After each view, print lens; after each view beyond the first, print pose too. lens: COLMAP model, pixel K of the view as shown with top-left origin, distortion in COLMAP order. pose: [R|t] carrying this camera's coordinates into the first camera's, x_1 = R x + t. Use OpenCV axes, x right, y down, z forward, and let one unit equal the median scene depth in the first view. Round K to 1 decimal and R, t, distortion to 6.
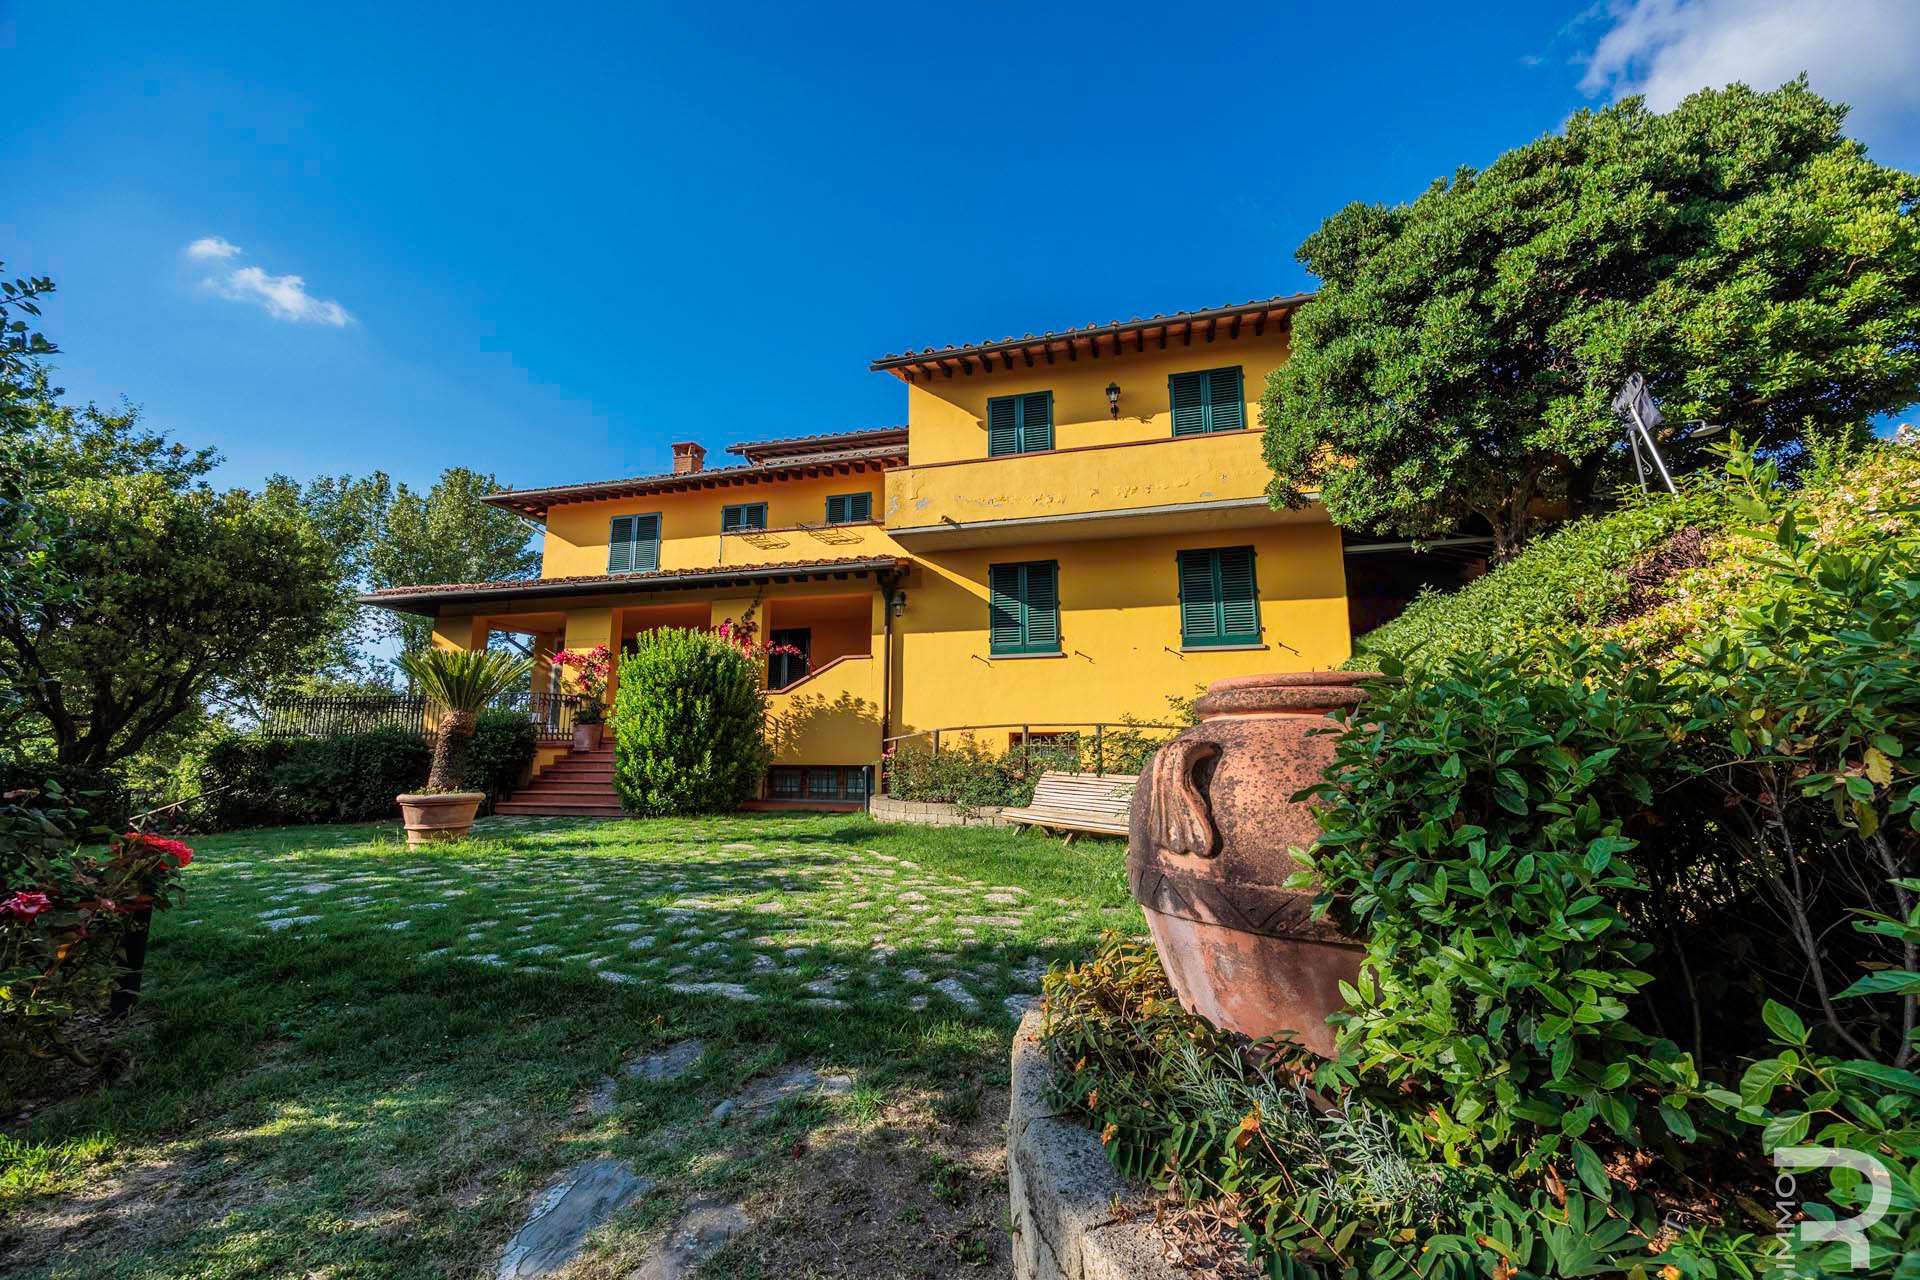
lens RADIAL K [[743.0, 0, 960.0], [0, 743.0, 640.0], [0, 0, 1]] dist [0.017640, -0.000017]
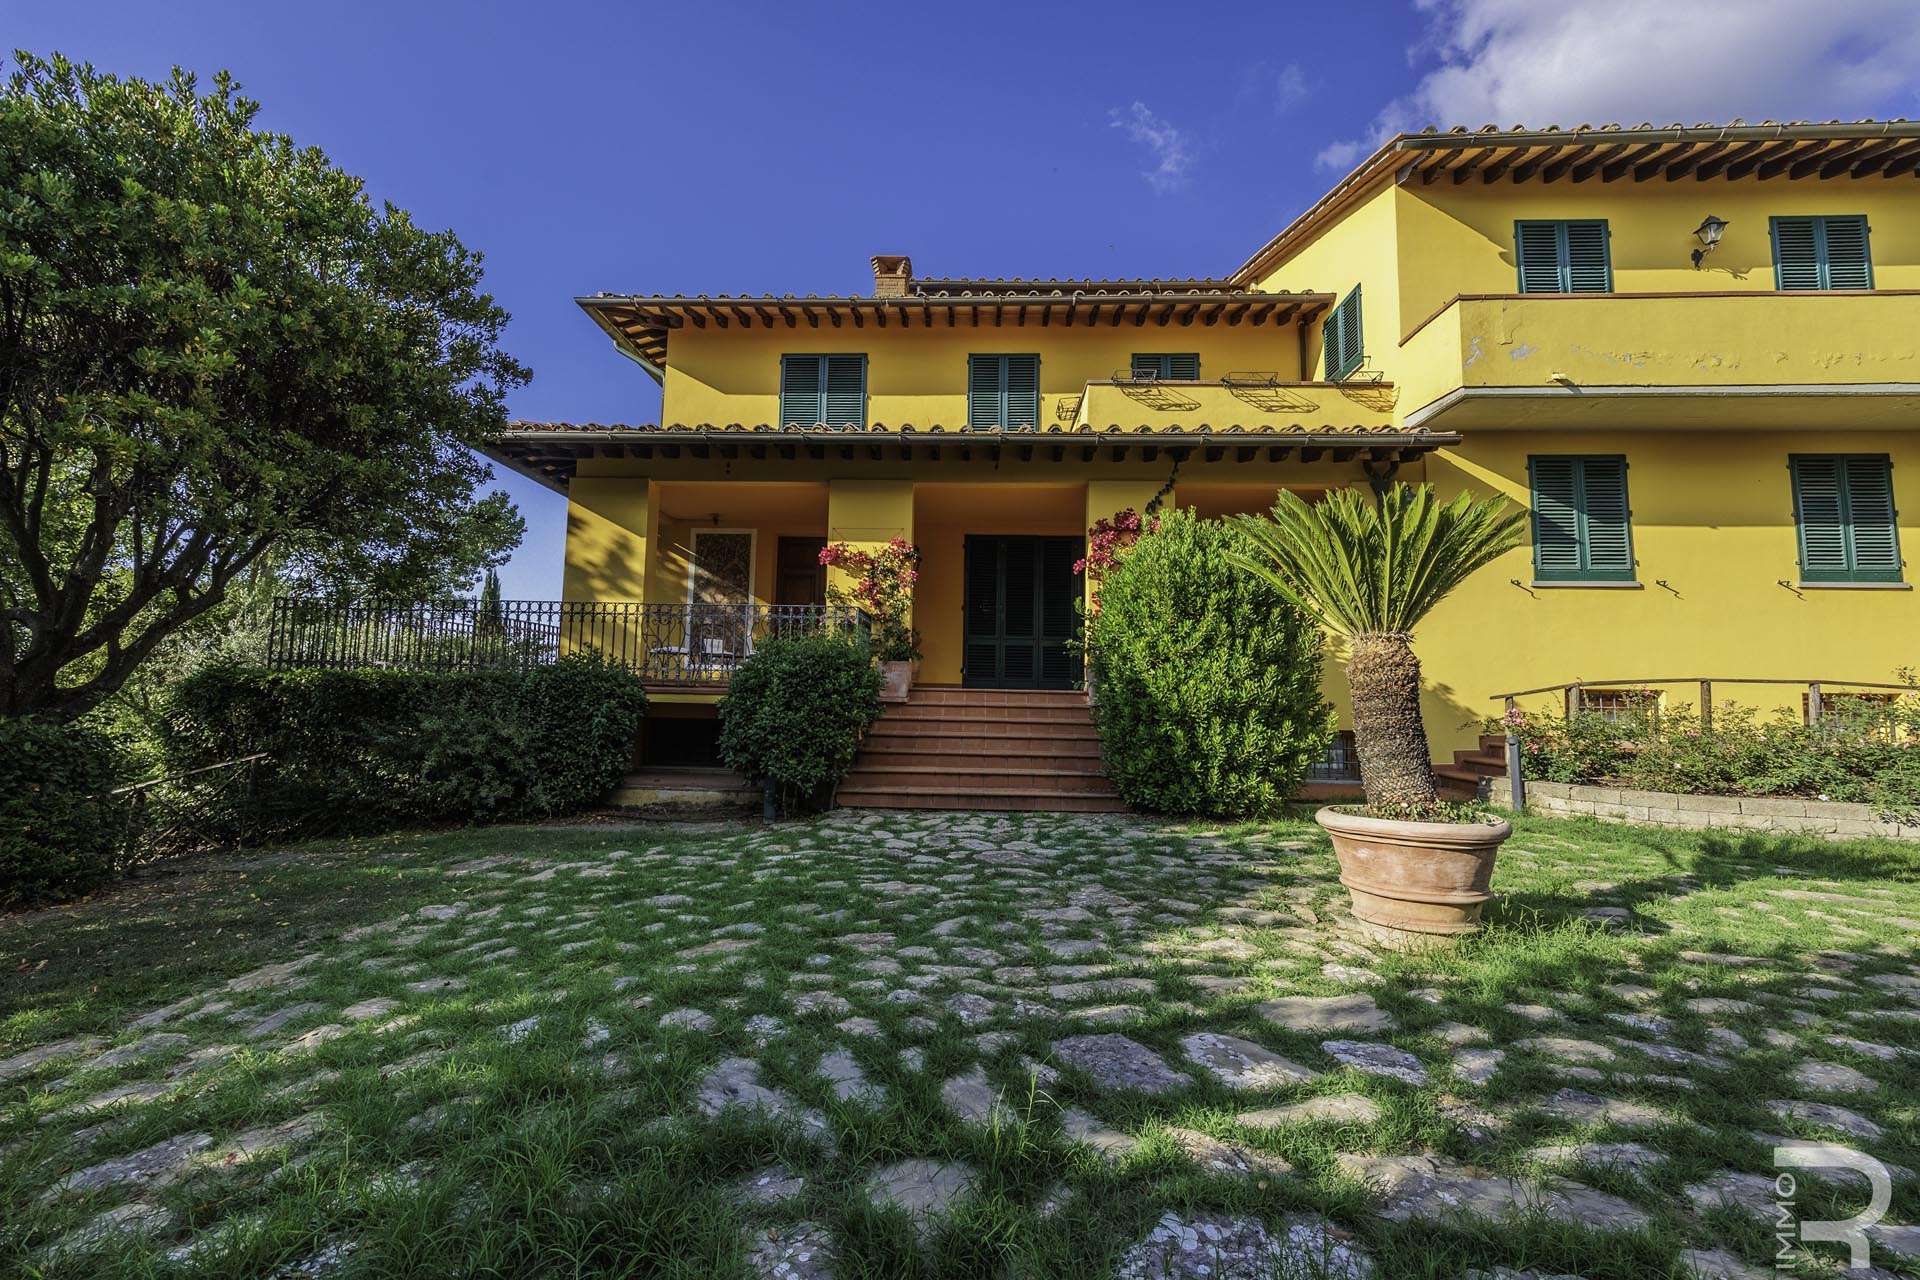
lens RADIAL K [[783.1, 0, 959.9], [0, 783.1, 615.9], [0, 0, 1]] dist [0.000170, -0.000123]
pose [[0.977686, 0.034392, 0.207235, -0.656790], [-0.048053, 0.996965, 0.061249, 0.033621], [-0.204500, -0.069841, 0.976372, 0.369808]]
